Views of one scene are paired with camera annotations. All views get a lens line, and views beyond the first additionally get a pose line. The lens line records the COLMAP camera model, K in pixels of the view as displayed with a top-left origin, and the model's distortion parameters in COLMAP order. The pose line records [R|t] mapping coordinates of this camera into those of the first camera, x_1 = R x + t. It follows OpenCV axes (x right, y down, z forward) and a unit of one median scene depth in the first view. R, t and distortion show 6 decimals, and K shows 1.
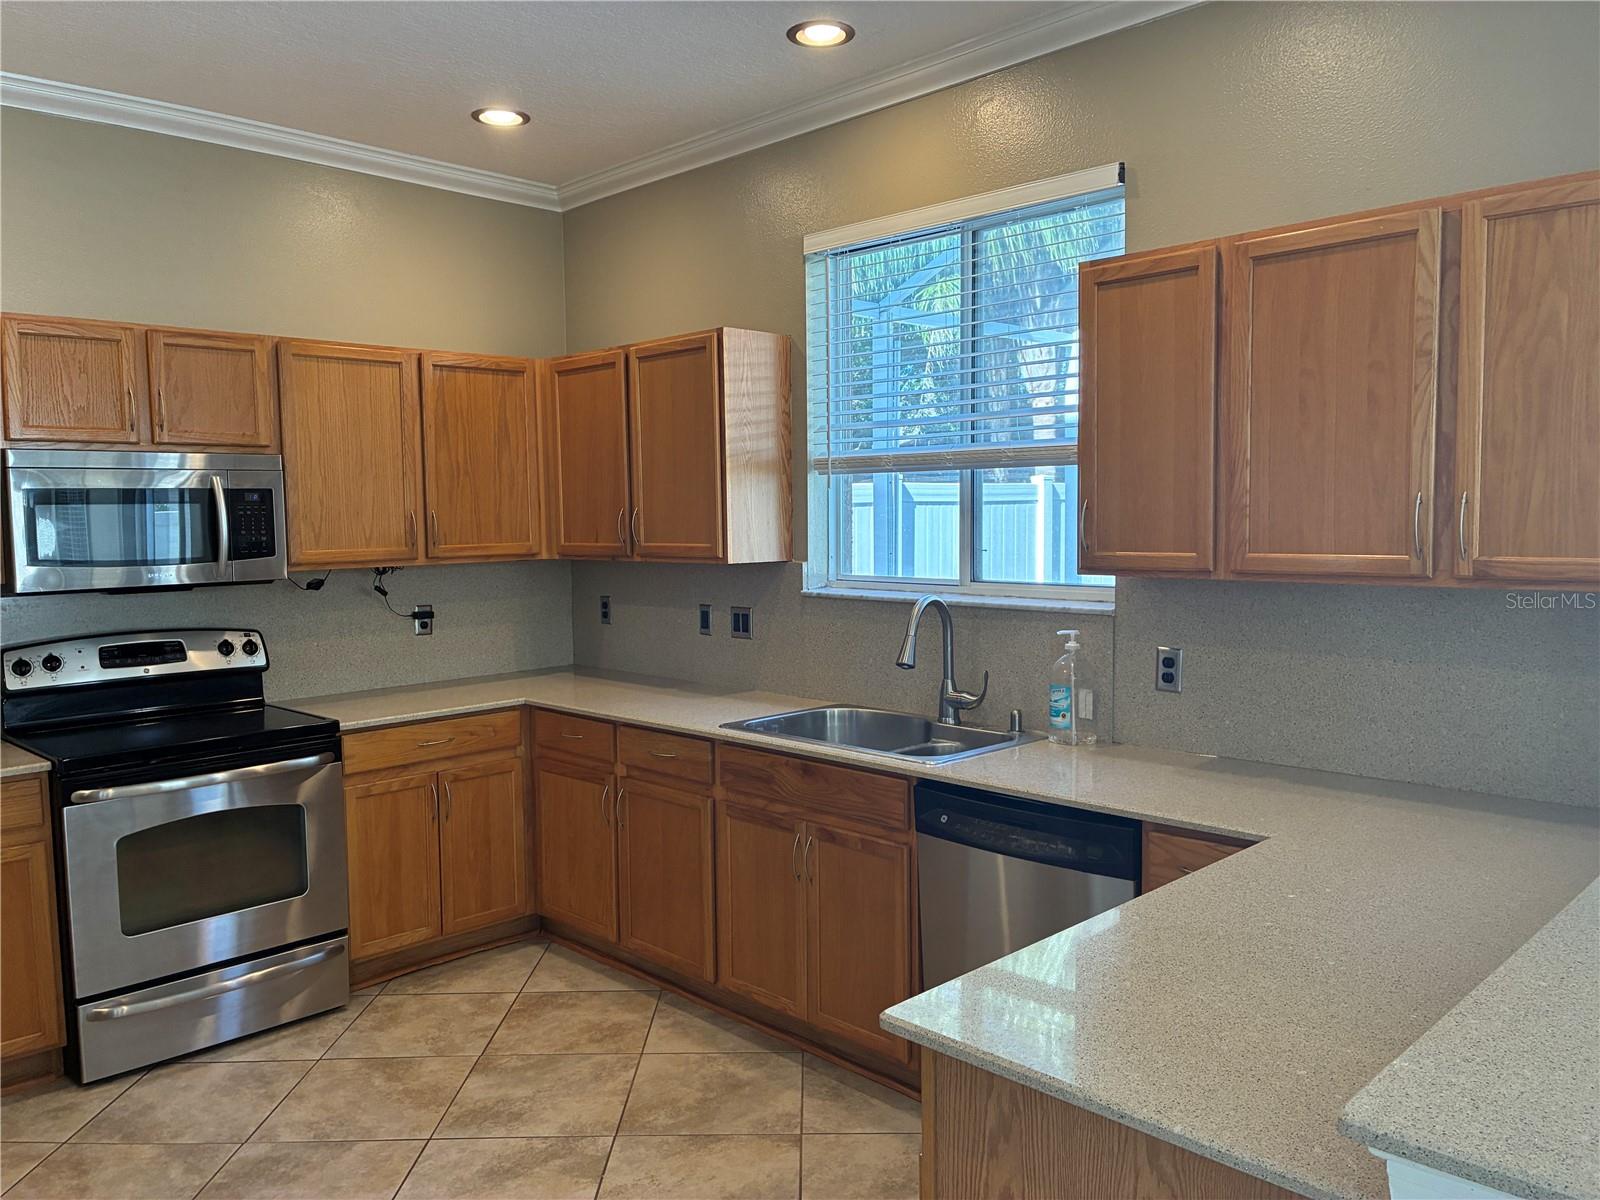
lens RADIAL K [[1231.0, 0, 798.7], [0, 1231.0, 593.9], [0, 0, 1]] dist [0.046944, -0.059162]
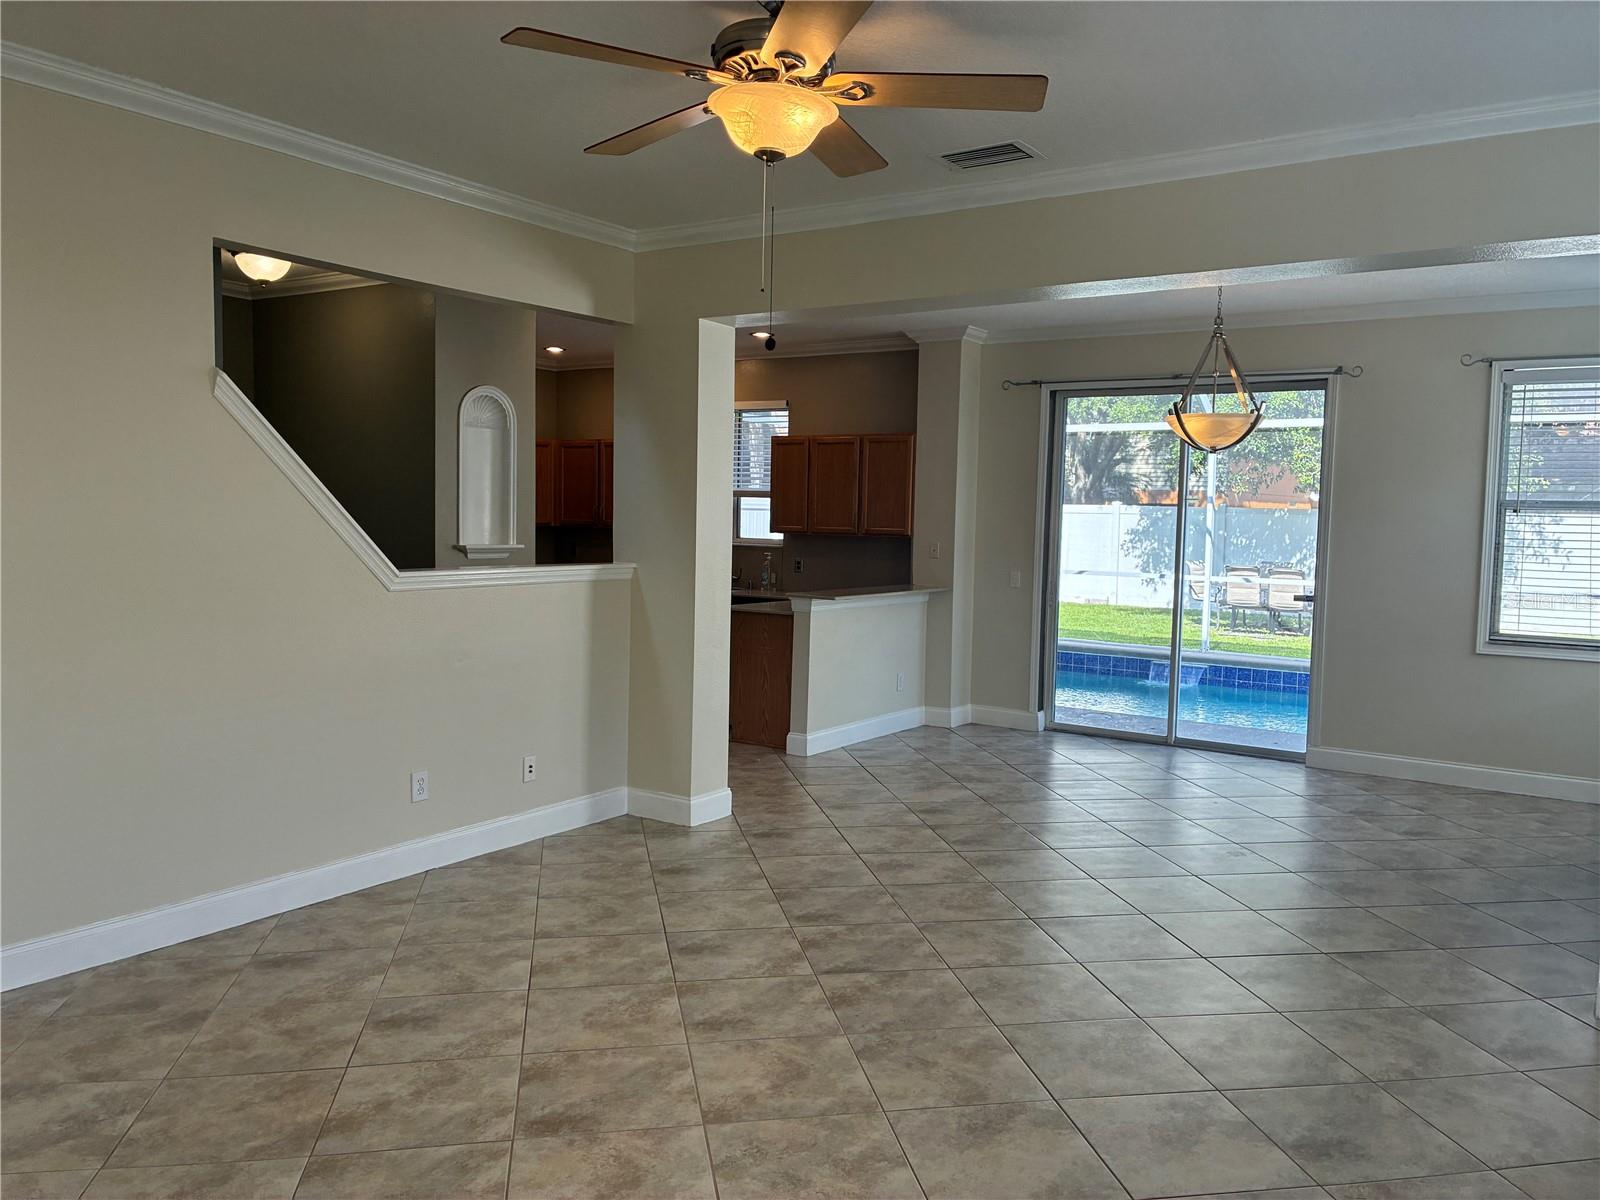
lens RADIAL K [[1231.0, 0, 798.7], [0, 1231.0, 593.9], [0, 0, 1]] dist [0.046944, -0.059162]
pose [[0.981612, 0.022547, 0.189553, -0.230724], [-0.021901, 0.999745, -0.005502, 0.122036], [-0.189628, 0.001250, 0.981855, -1.649908]]
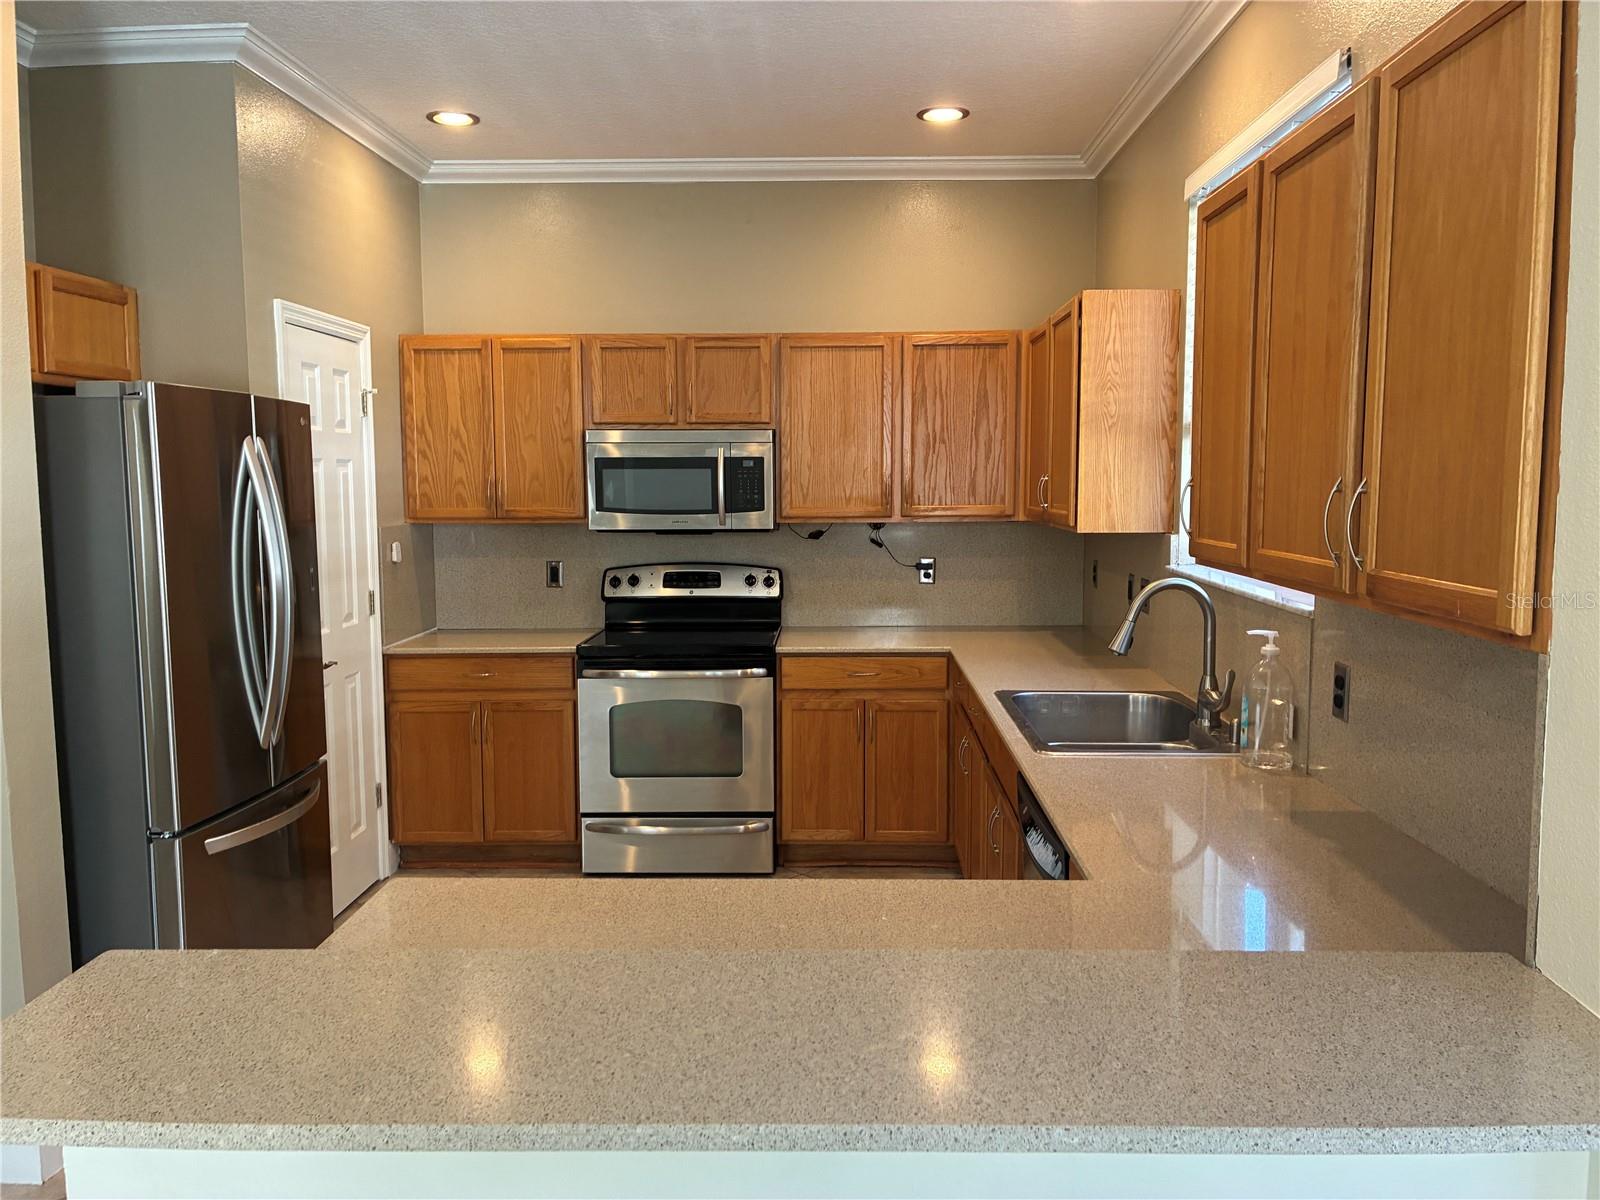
lens RADIAL K [[1195.8, 0, 806.6], [0, 1195.8, 584.8], [0, 0, 1]] dist [0.116182, -0.161375]
pose [[0.692071, 0.077409, -0.717667, 0.484197], [-0.054827, 0.996998, 0.054667, -0.023499], [0.719744, 0.001514, 0.694238, 0.182434]]
